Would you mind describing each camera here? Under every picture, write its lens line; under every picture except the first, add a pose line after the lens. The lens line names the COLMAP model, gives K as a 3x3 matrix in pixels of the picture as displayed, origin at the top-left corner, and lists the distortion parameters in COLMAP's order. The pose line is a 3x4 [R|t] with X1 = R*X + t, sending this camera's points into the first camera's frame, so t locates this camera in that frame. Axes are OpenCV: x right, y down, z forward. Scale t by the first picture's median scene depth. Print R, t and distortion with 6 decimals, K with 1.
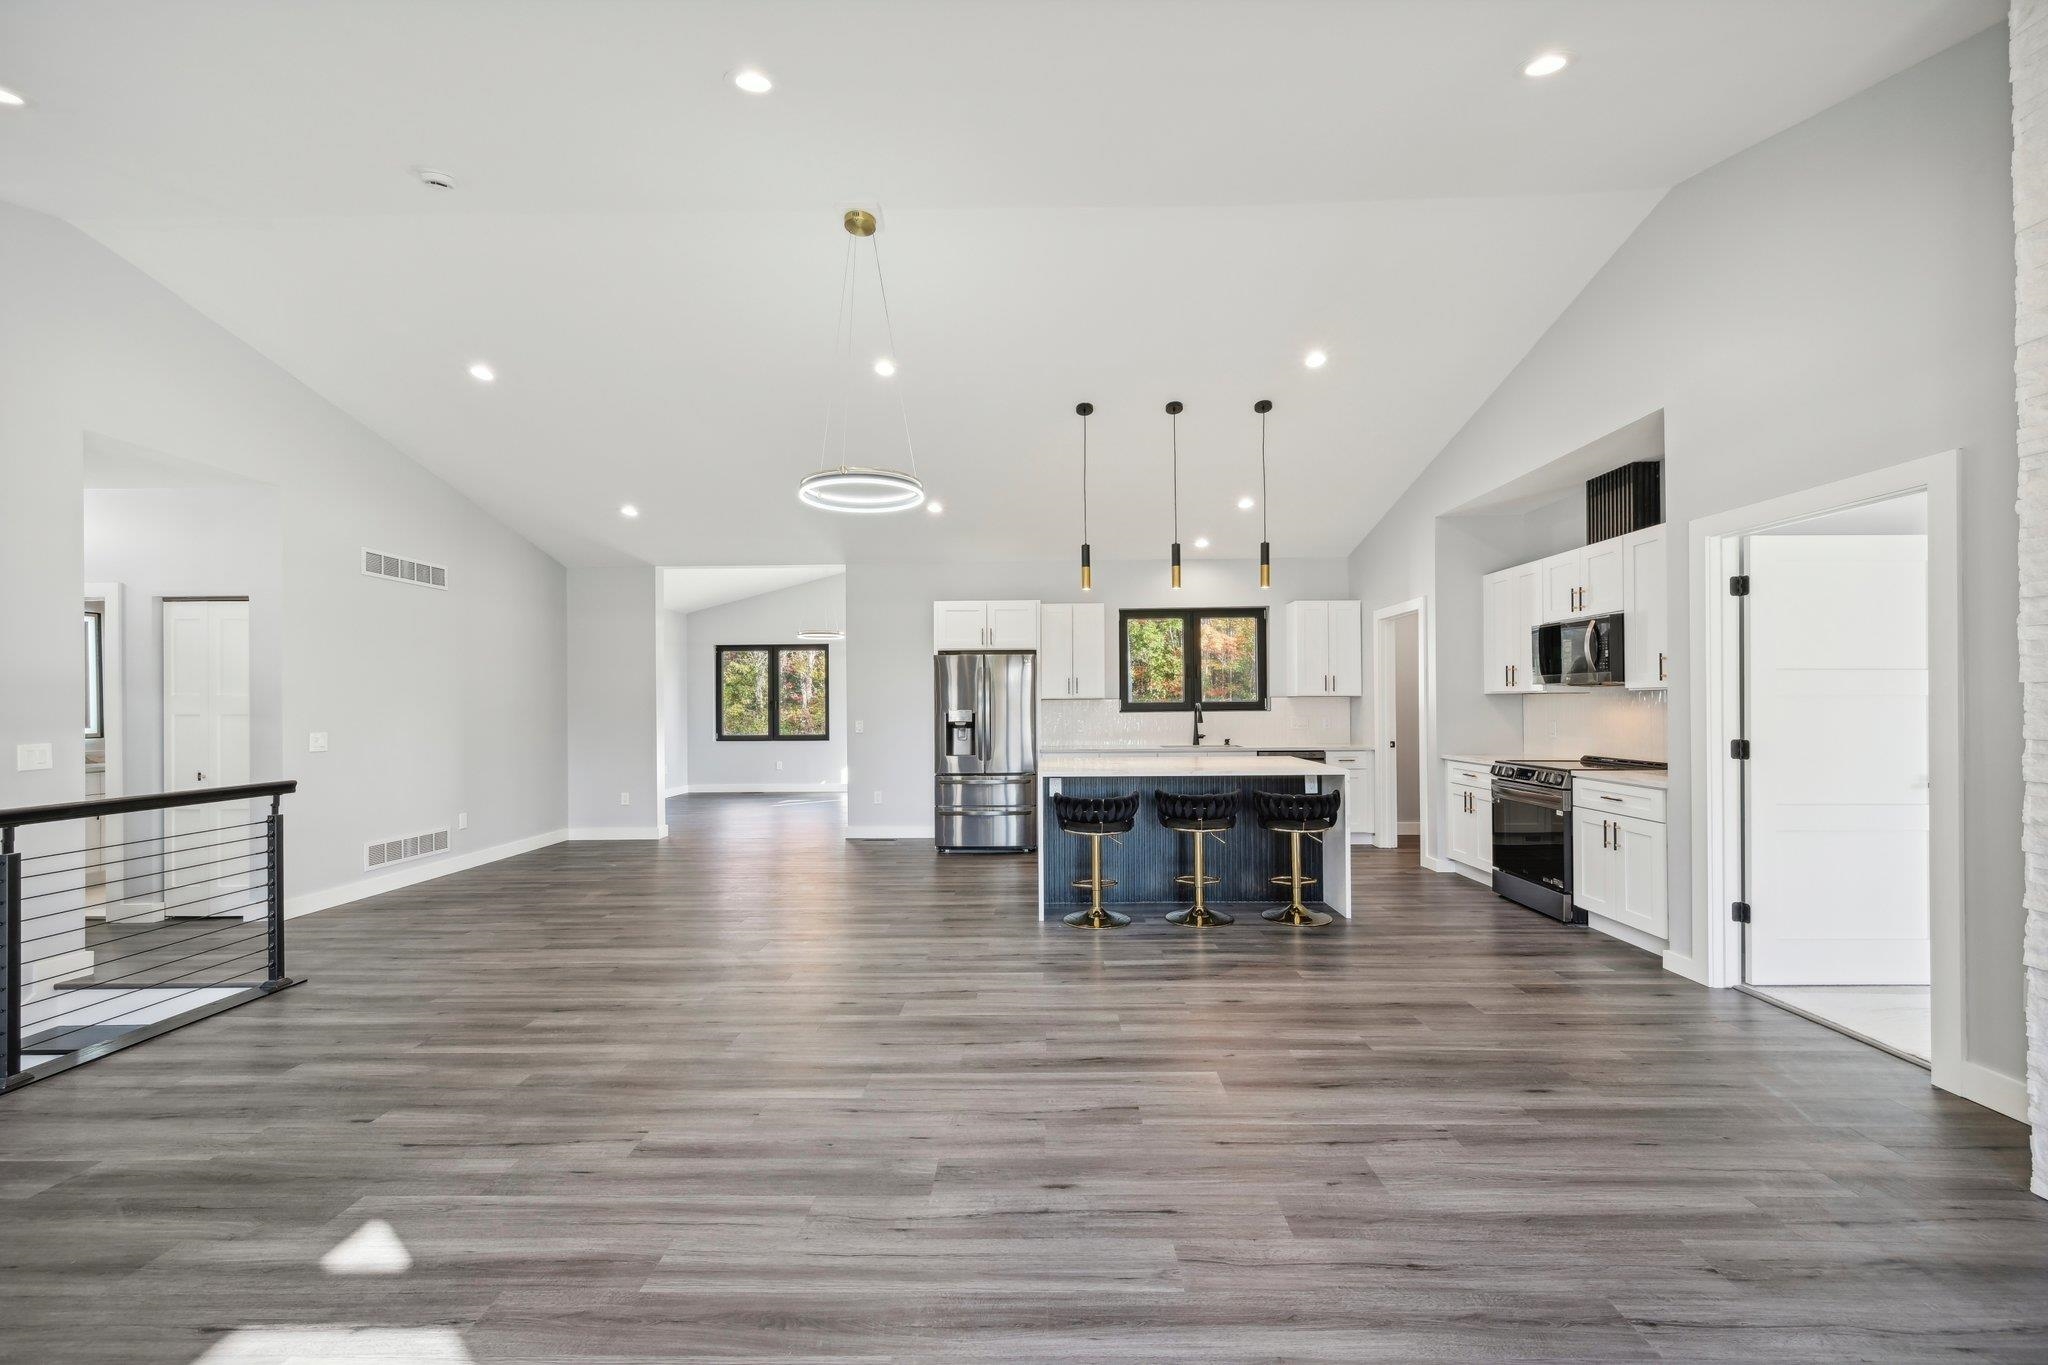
lens RADIAL K [[808.5, 0, 1033.2], [0, 808.5, 698.0], [0, 0, 1]] dist [0.002422, 0.000735]
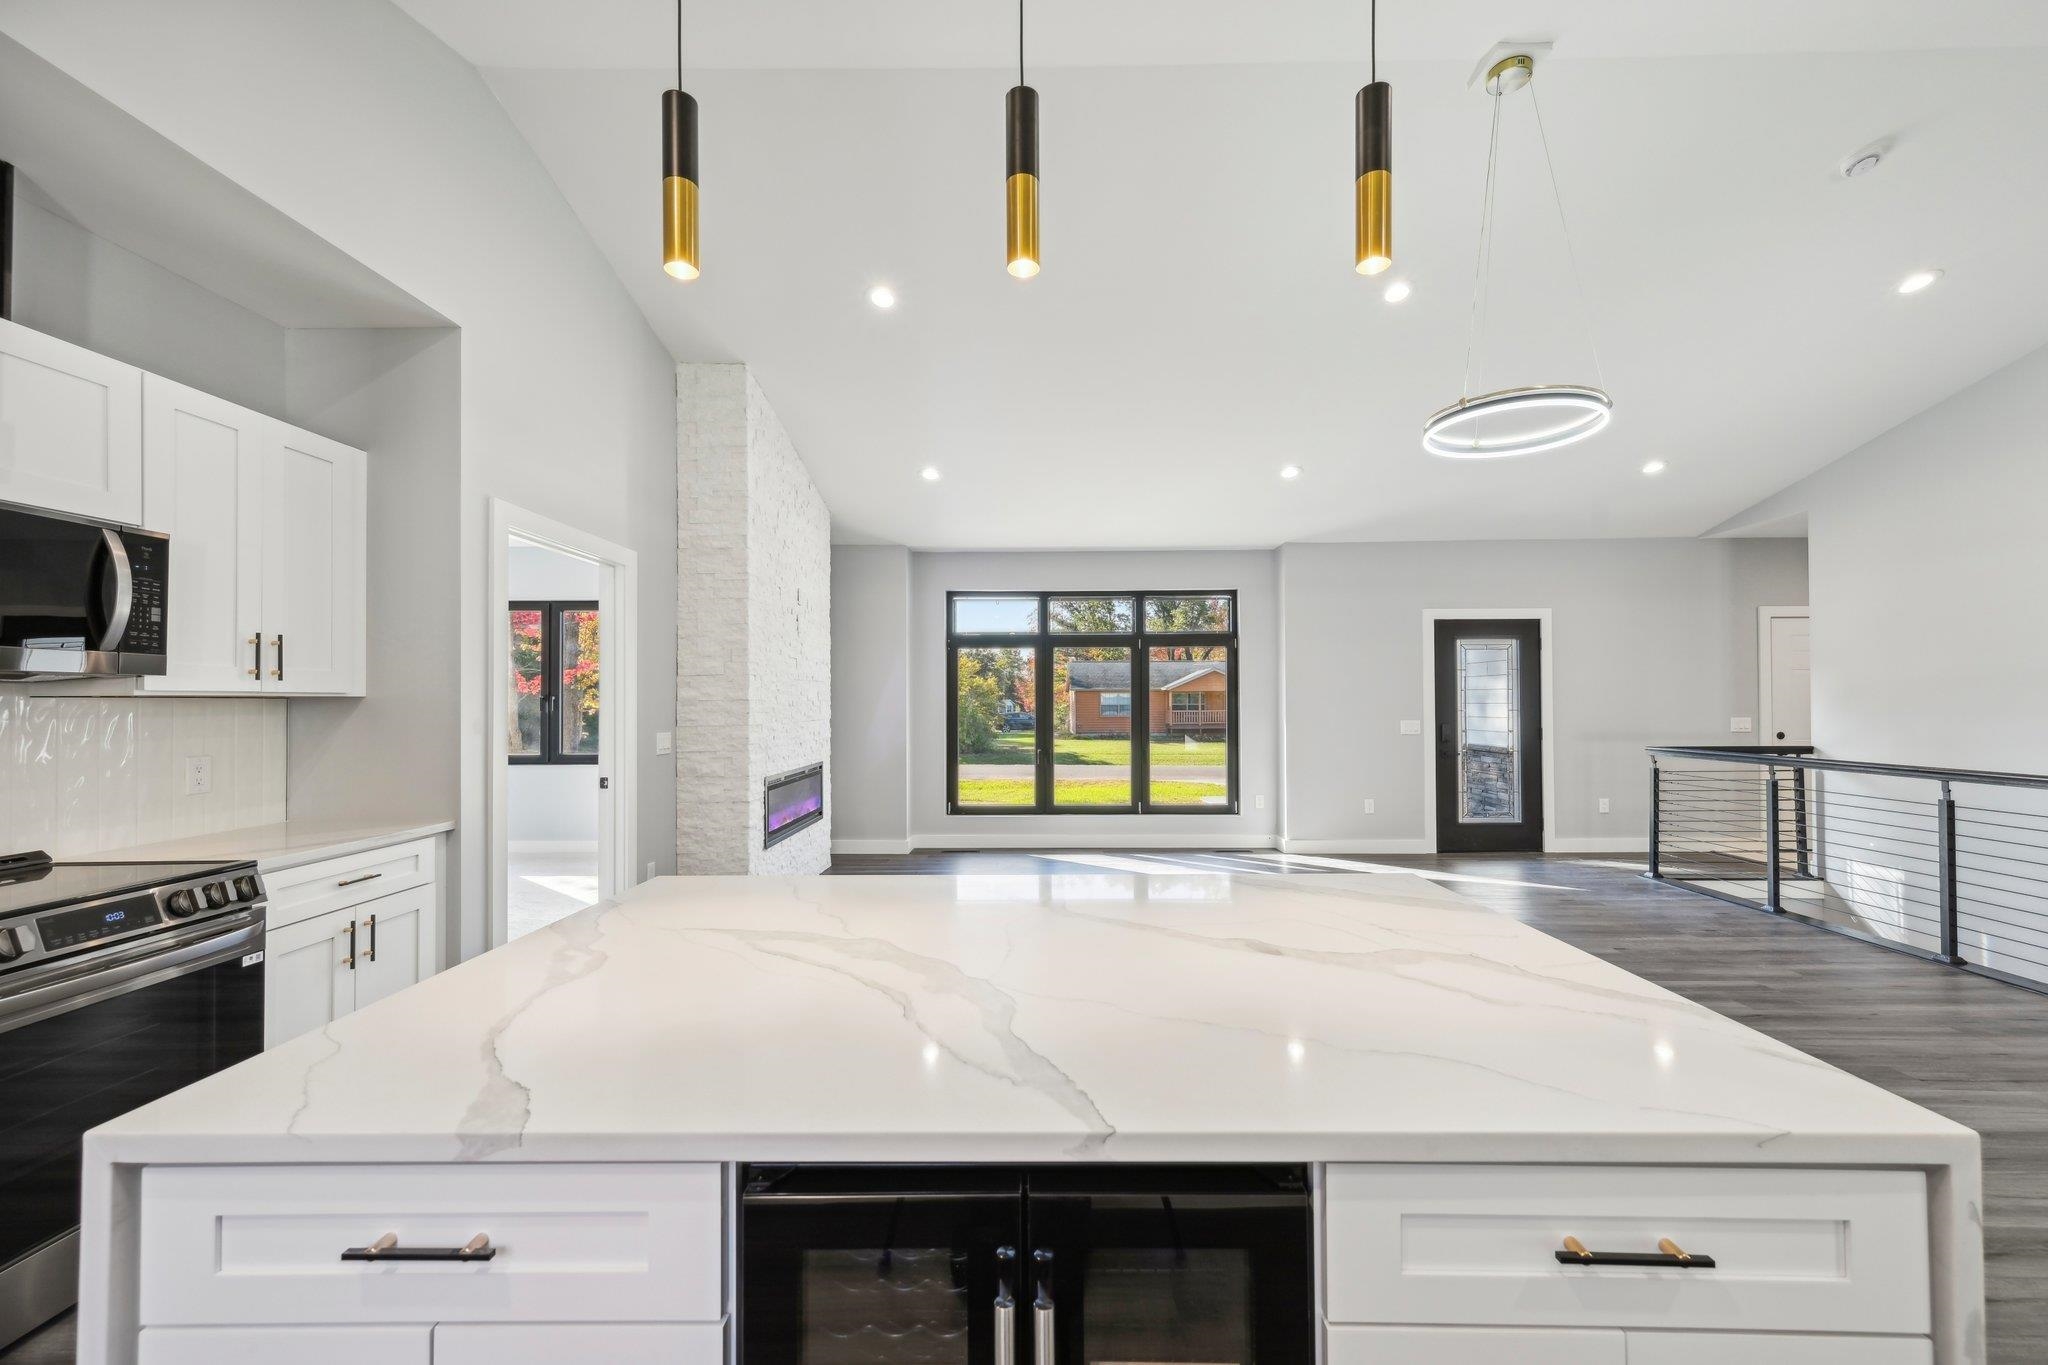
lens RADIAL K [[808.5, 0, 1031.0], [0, 808.5, 691.6], [0, 0, 1]] dist [0.002422, 0.000735]
pose [[-0.999907, 0.013488, 0.002176, 0.204850], [0.013446, 0.999738, -0.018503, 0.004672], [-0.002425, -0.018472, -0.999826, 1.478633]]
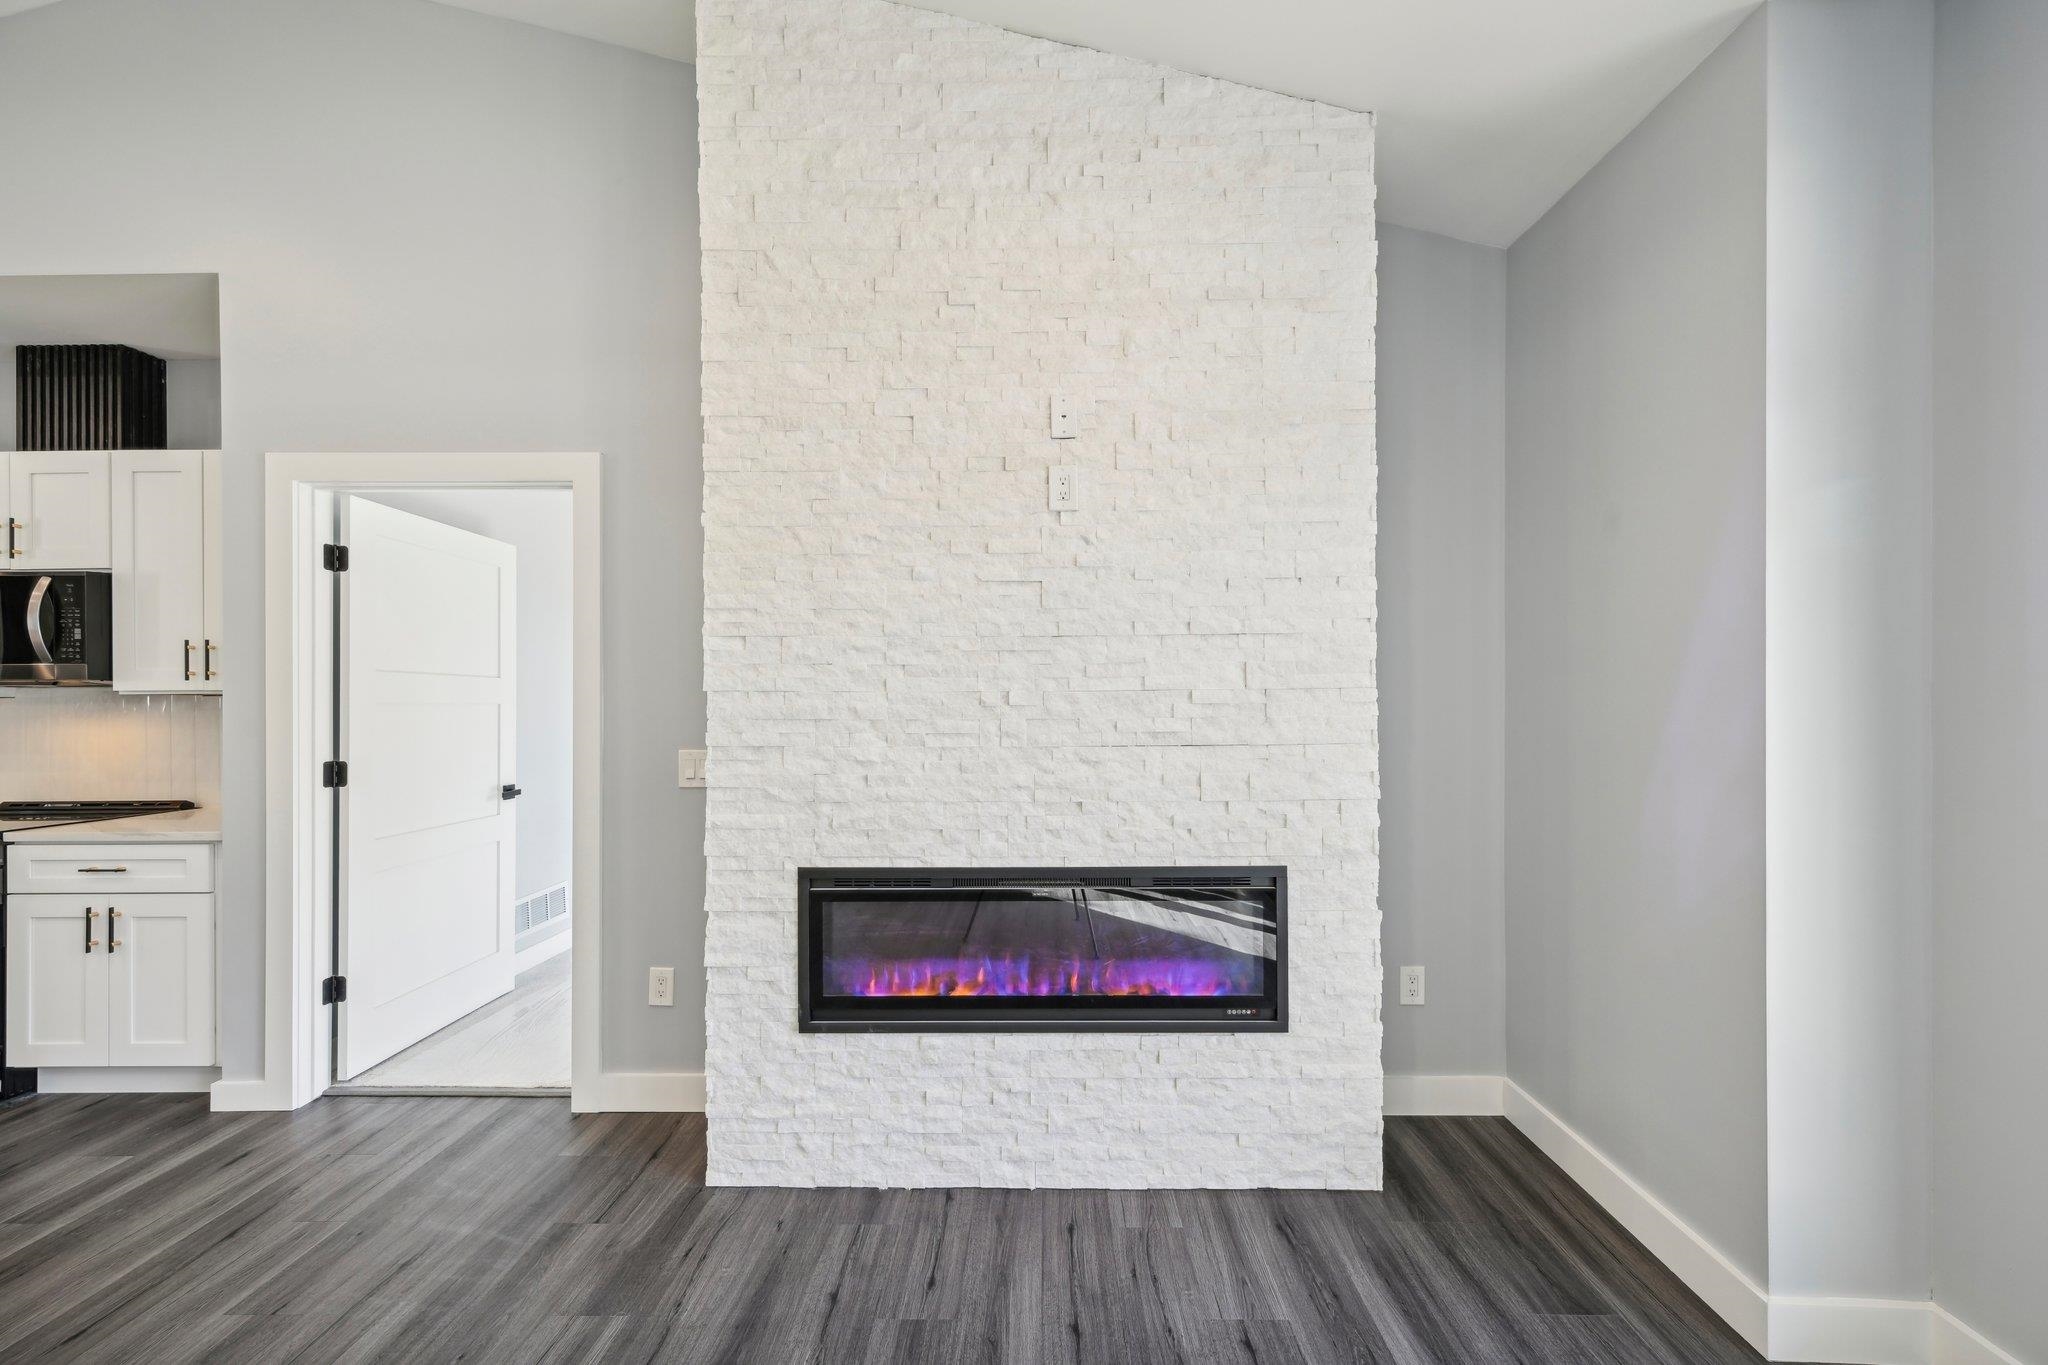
lens RADIAL K [[808.5, 0, 1040.3], [0, 808.5, 701.6], [0, 0, 1]] dist [0.002422, 0.000735]
pose [[0.003044, 0.006124, 0.999977, 0.092412], [-0.001087, 0.999981, -0.006120, -0.000148], [-0.999995, -0.001068, 0.003050, 0.266091]]
